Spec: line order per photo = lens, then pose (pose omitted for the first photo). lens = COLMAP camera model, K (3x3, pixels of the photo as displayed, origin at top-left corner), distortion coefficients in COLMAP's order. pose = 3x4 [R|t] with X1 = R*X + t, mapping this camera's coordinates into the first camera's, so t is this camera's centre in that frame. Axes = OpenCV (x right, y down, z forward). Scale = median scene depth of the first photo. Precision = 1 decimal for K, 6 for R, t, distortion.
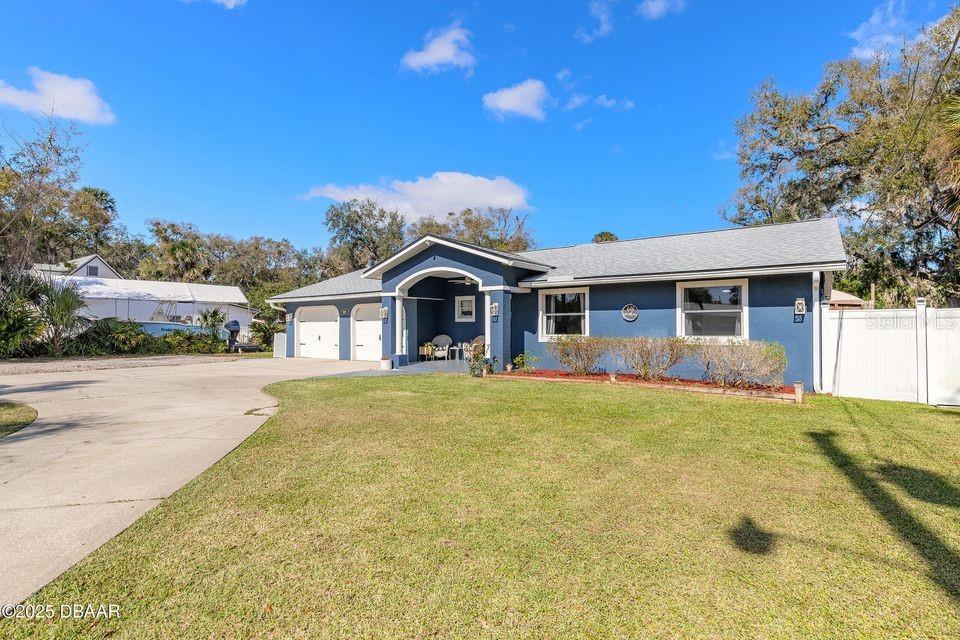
lens RADIAL K [[502.4, 0, 479.0], [0, 502.4, 318.8], [0, 0, 1]] dist [0.003680, 0.000107]
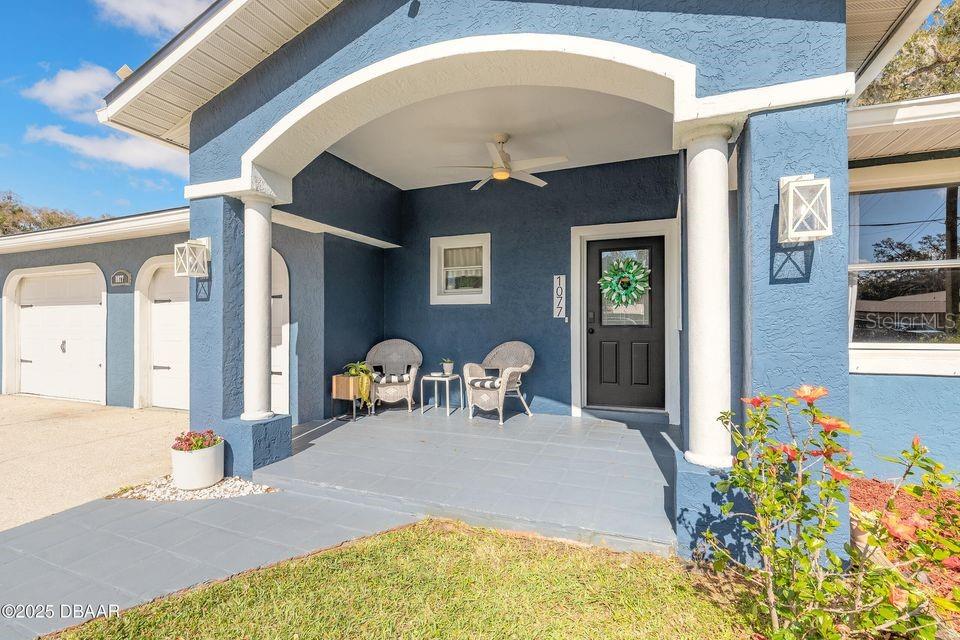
lens RADIAL K [[444.4, 0, 479.0], [0, 444.4, 323.5], [0, 0, 1]] dist [0.002889, -0.000090]
pose [[0.973395, 0.004789, 0.229082, -0.097386], [-0.007188, 0.999928, 0.009640, 0.018060], [-0.229019, -0.011030, 0.973359, 0.735989]]
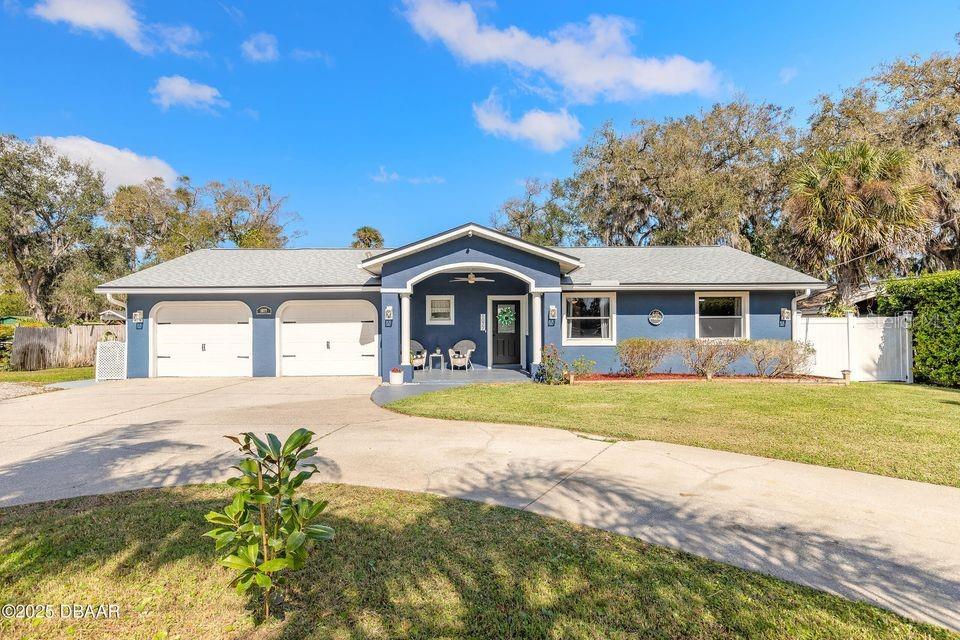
lens RADIAL K [[548.2, 0, 480.9], [0, 548.2, 321.8], [0, 0, 1]] dist [0.009021, 0.001602]
pose [[0.805679, 0.006471, 0.592317, -0.581268], [-0.006895, 0.999975, -0.001546, 0.001554], [-0.592312, -0.002839, 0.805703, 0.209419]]
